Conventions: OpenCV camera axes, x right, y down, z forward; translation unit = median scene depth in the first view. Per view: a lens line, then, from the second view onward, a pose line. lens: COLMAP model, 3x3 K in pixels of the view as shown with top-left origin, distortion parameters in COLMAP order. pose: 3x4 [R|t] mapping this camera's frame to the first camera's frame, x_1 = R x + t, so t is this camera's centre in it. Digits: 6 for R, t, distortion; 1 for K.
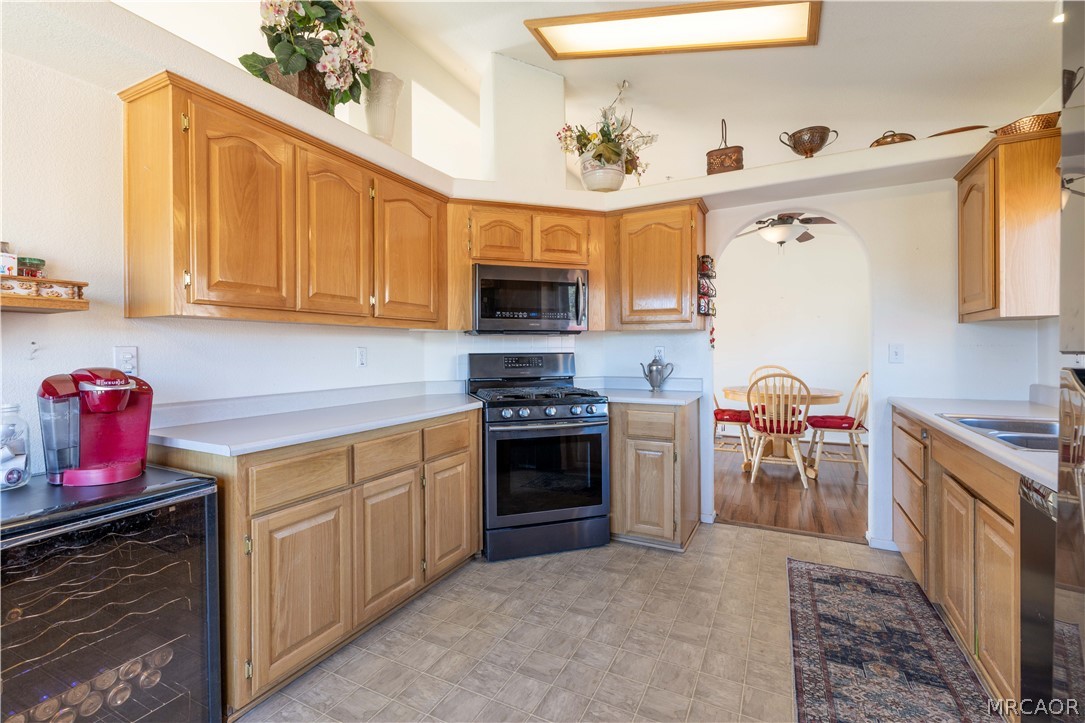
lens RADIAL K [[479.4, 0, 535.9], [0, 479.4, 357.8], [0, 0, 1]] dist [-0.001379, 0.000834]
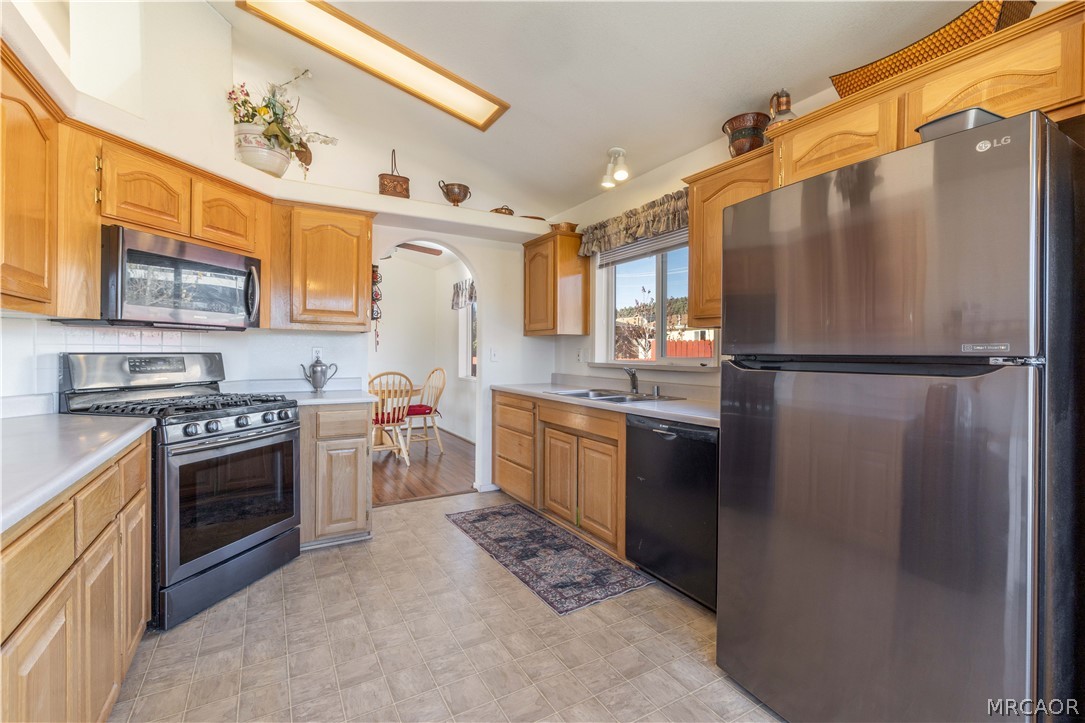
lens RADIAL K [[479.4, 0, 535.9], [0, 479.4, 357.8], [0, 0, 1]] dist [-0.001379, 0.000834]
pose [[0.534848, -0.000806, 0.844948, -0.399032], [0.003244, 0.999994, -0.001100, 0.001537], [-0.844942, 0.003329, 0.534847, 0.104346]]
